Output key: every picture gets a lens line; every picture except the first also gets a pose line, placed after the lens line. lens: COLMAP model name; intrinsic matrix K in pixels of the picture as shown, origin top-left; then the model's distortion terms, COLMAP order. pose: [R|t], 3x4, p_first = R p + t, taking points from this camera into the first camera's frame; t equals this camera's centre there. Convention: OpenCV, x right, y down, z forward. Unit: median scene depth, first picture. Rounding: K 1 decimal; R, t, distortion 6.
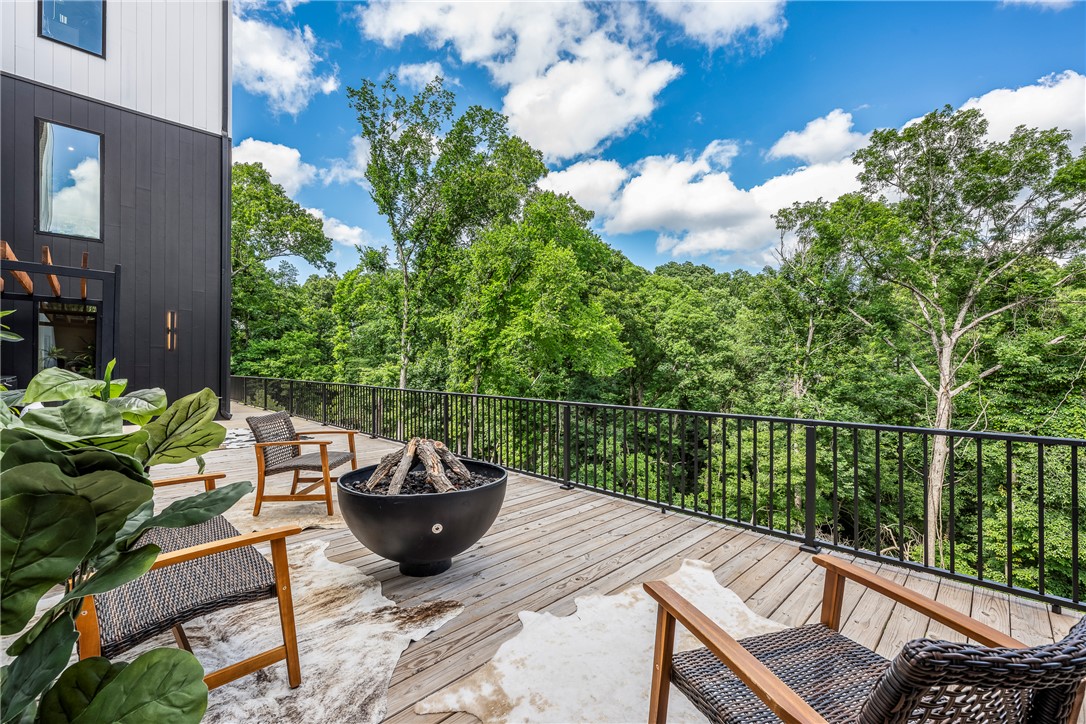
lens RADIAL K [[464.6, 0, 537.7], [0, 464.6, 363.7], [0, 0, 1]] dist [0.000298, 0.000782]
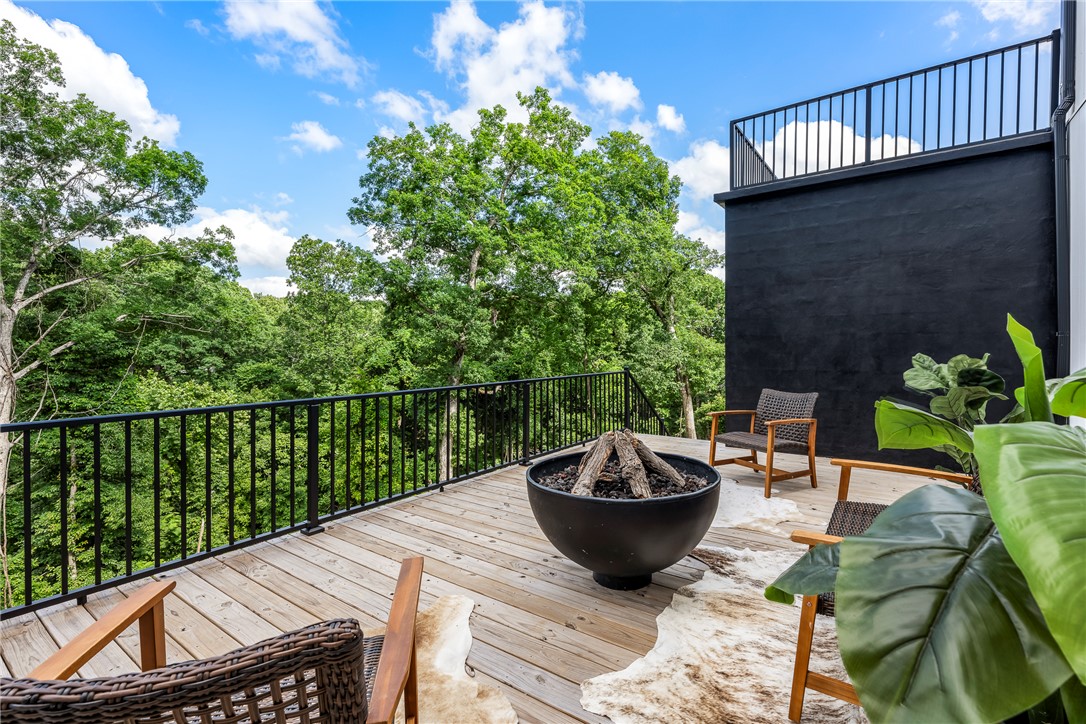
lens RADIAL K [[479.1, 0, 581.4], [0, 479.1, 357.8], [0, 0, 1]] dist [0.012564, 0.000845]
pose [[-0.208842, -0.026850, 0.977581, -0.179754], [-0.007354, 0.999638, 0.025885, 0.001263], [-0.977922, -0.001783, -0.208964, 0.208753]]
